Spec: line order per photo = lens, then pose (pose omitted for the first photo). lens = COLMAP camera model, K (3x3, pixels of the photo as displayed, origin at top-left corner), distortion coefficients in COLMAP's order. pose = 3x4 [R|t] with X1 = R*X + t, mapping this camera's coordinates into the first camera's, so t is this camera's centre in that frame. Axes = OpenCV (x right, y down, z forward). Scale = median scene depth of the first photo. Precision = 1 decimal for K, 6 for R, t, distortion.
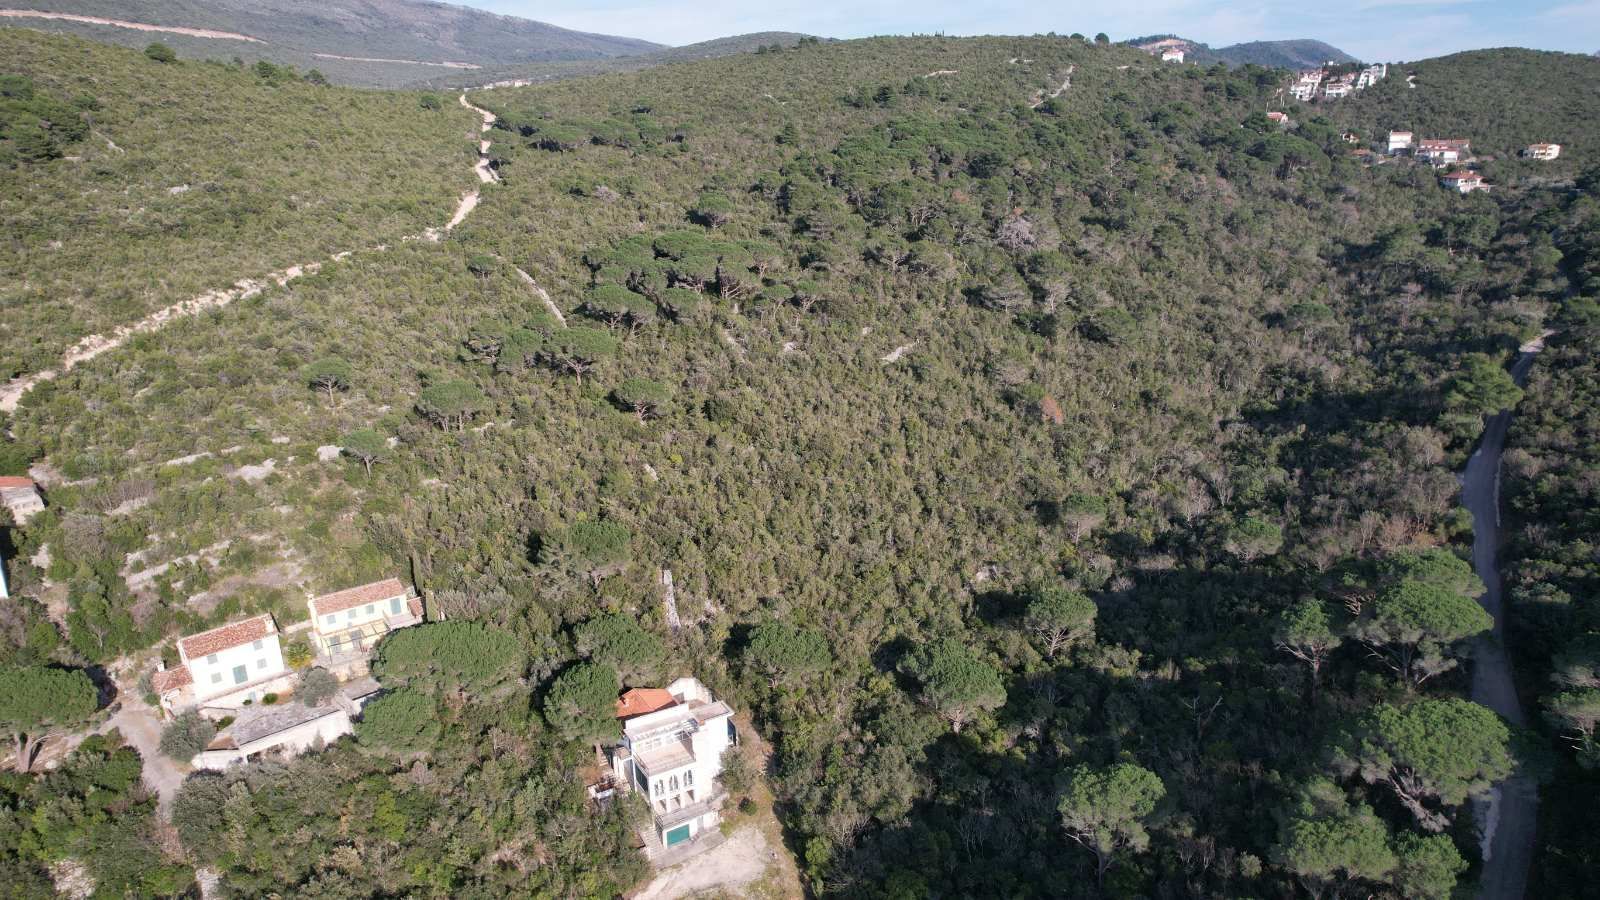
lens RADIAL K [[1021.3, 0, 802.5], [0, 1021.3, 461.6], [0, 0, 1]] dist [-0.069906, 0.059376]
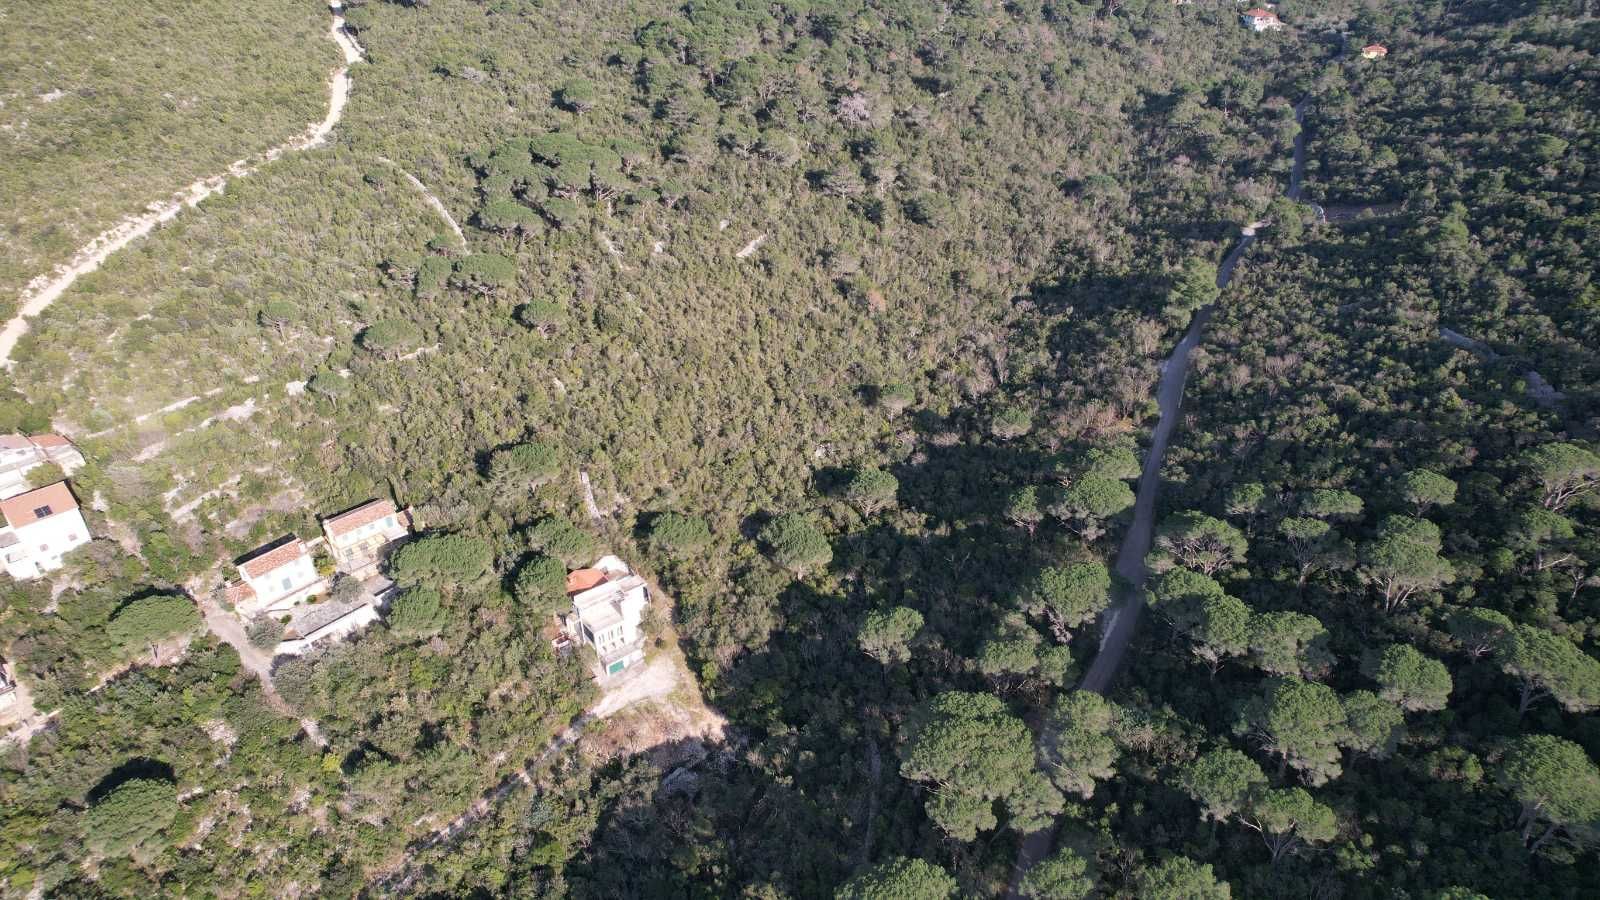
lens RADIAL K [[1018.0, 0, 802.0], [0, 1018.0, 467.2], [0, 0, 1]] dist [-0.072292, 0.061824]
pose [[0.990719, -0.060888, 0.121529, -0.009153], [0.032493, 0.974227, 0.223218, -0.159623], [-0.131988, -0.217198, 0.967163, -0.276204]]
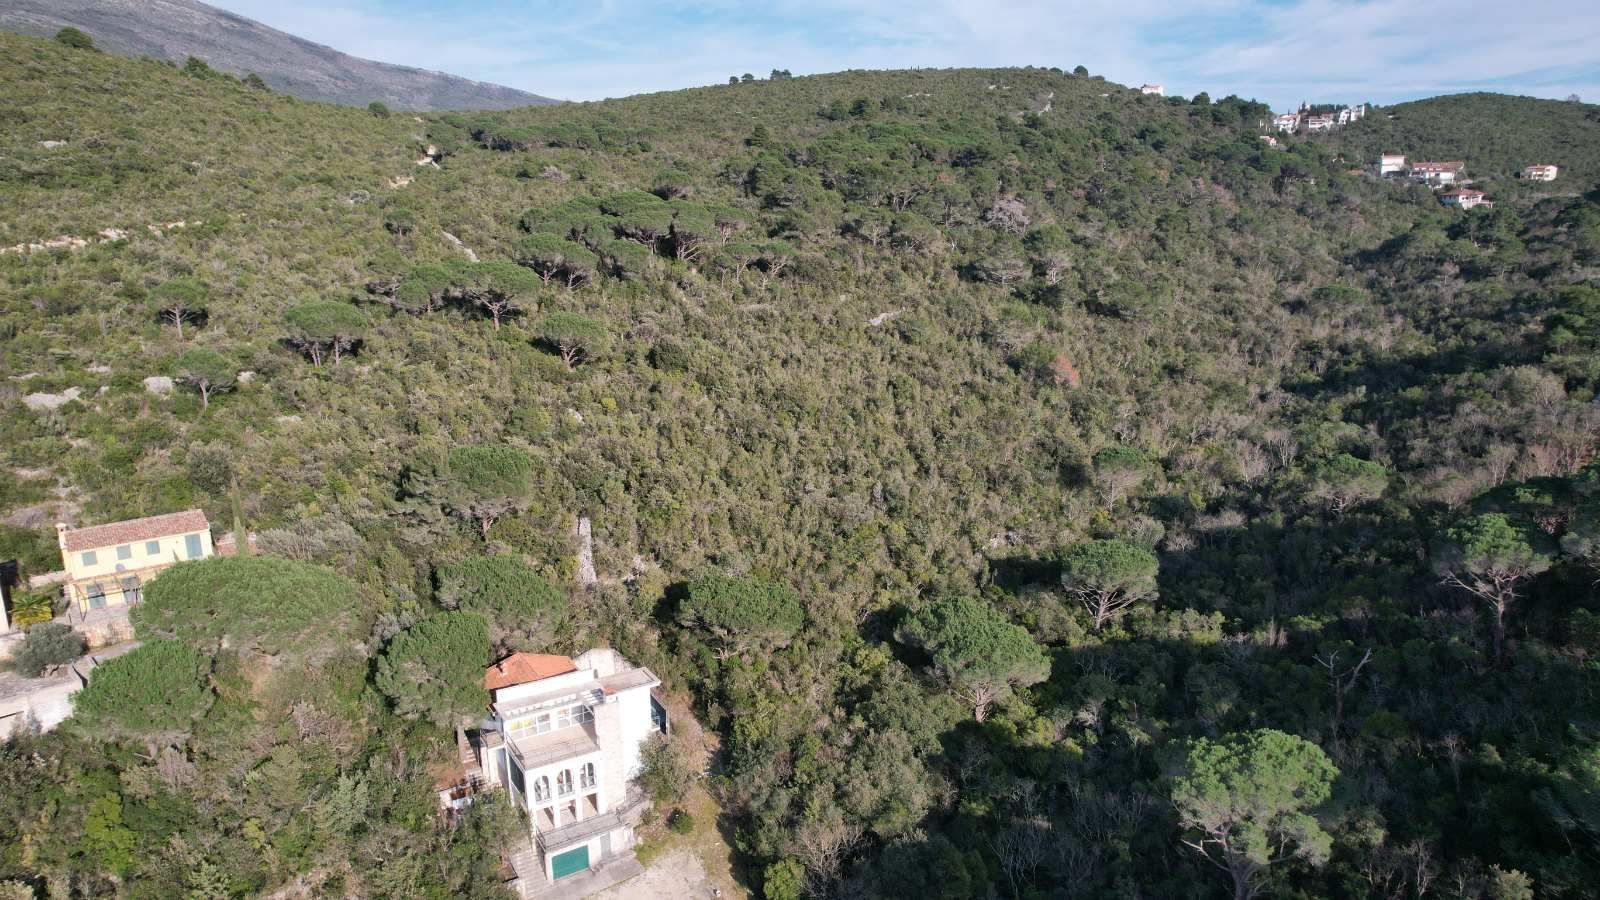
lens RADIAL K [[1021.3, 0, 802.5], [0, 1021.3, 461.6], [0, 0, 1]] dist [-0.069906, 0.059376]
pose [[0.999665, 0.000680, 0.025873, 0.006614], [0.001137, 0.997537, -0.070138, 0.099843], [-0.025857, 0.070143, 0.997202, 0.208502]]
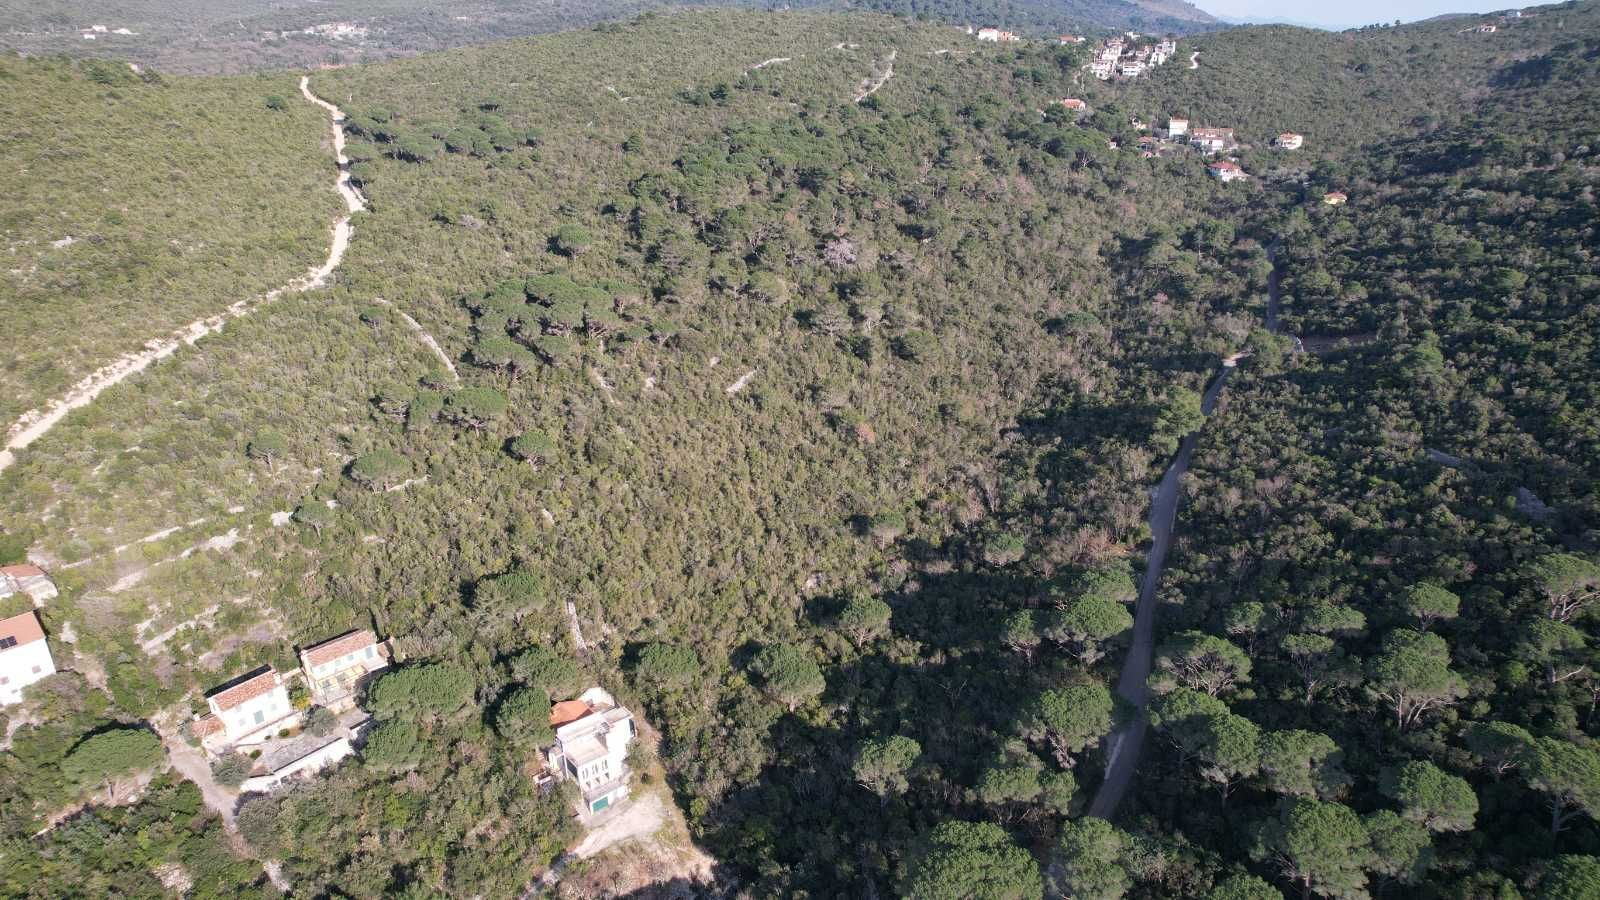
lens RADIAL K [[1018.0, 0, 802.0], [0, 1018.0, 467.2], [0, 0, 1]] dist [-0.072292, 0.061824]
pose [[0.988988, -0.050981, 0.138938, -0.009187], [0.039977, 0.995922, 0.080872, -0.136297], [-0.142495, -0.074427, 0.986993, -0.269382]]
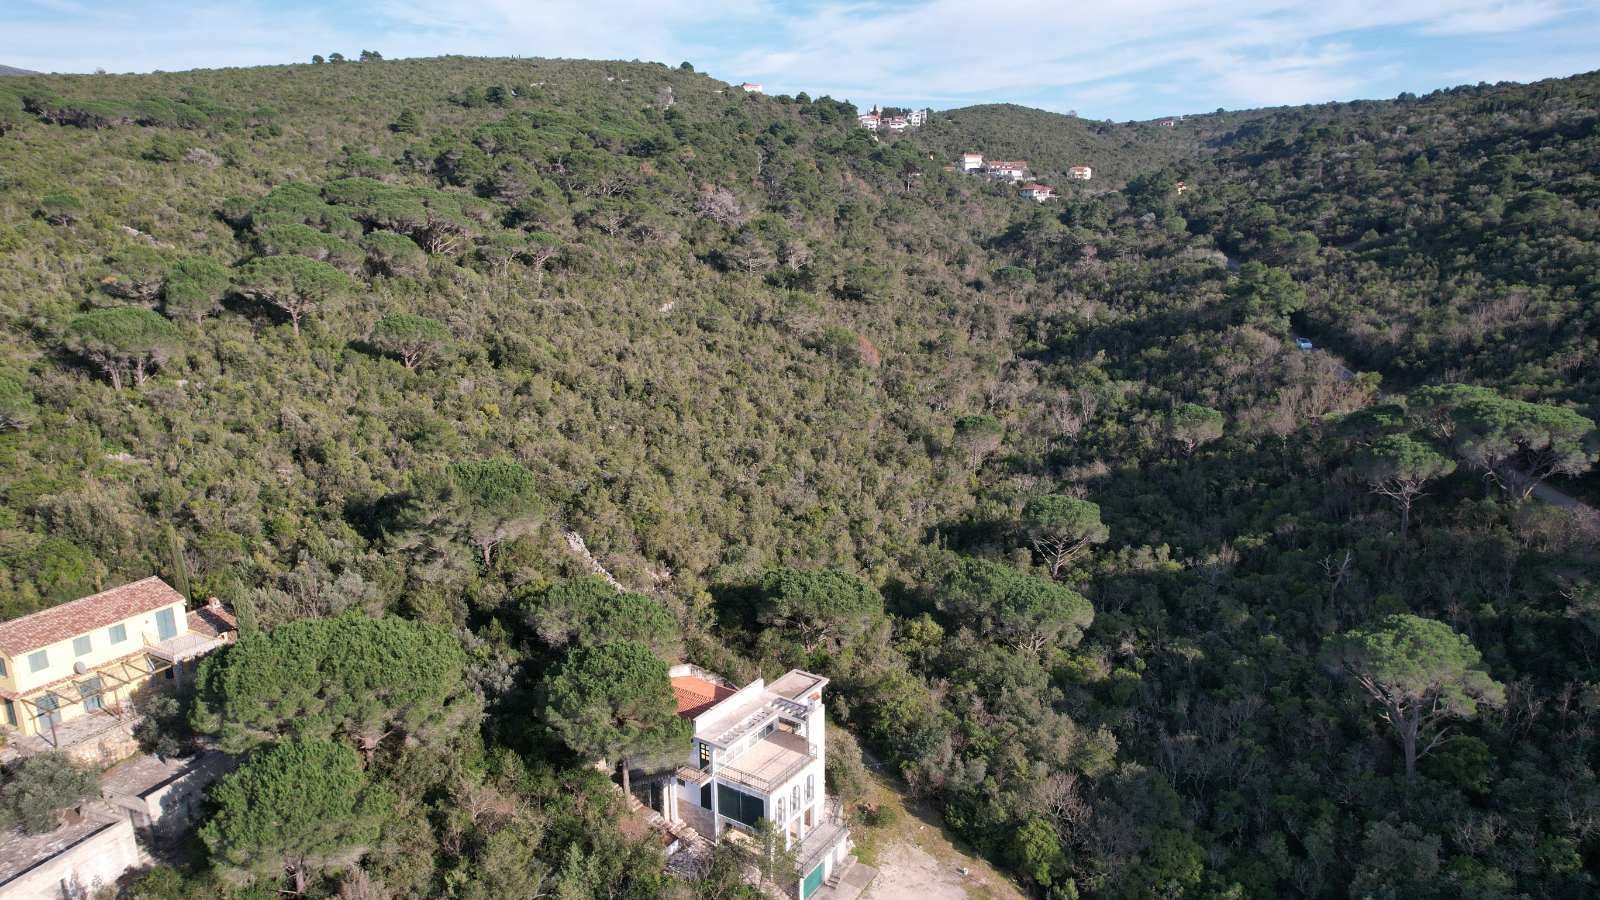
lens RADIAL K [[1021.3, 0, 802.5], [0, 1021.3, 461.6], [0, 0, 1]] dist [-0.069906, 0.059376]
pose [[0.901255, -0.093084, 0.423172, -0.234234], [0.120998, 0.991866, -0.039518, 0.088874], [-0.416051, 0.086819, 0.905187, 0.271468]]
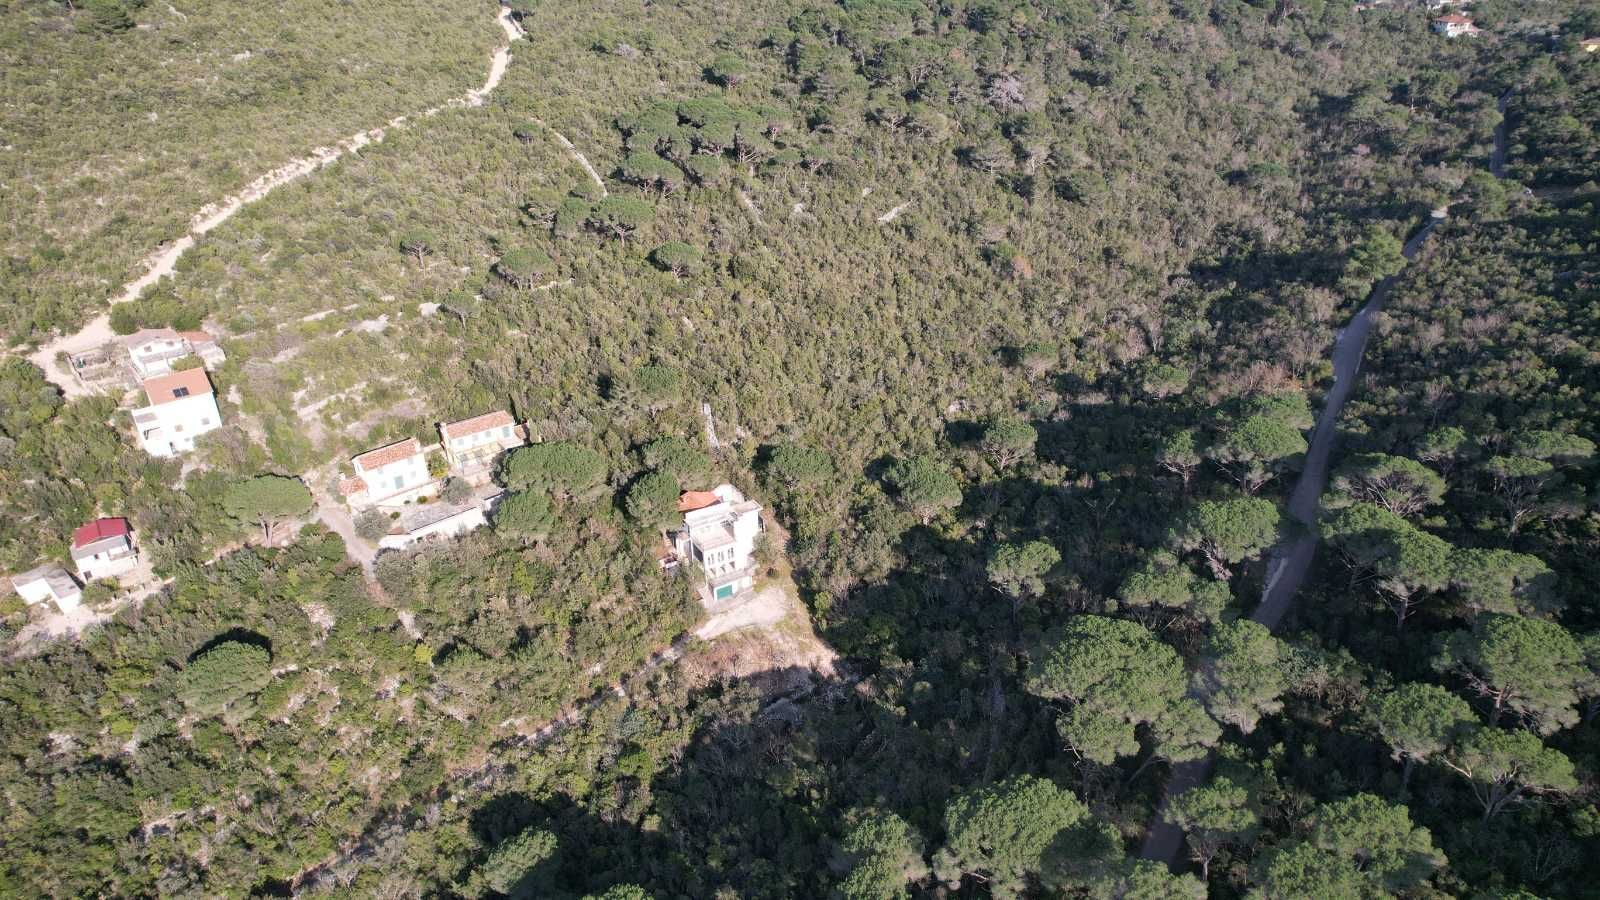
lens RADIAL K [[1018.0, 0, 802.0], [0, 1018.0, 467.2], [0, 0, 1]] dist [-0.072292, 0.061824]
pose [[0.999989, 0.002897, -0.003648, -0.005987], [-0.002204, 0.984133, 0.177419, -0.036202], [0.004104, -0.177409, 0.984129, -0.237294]]
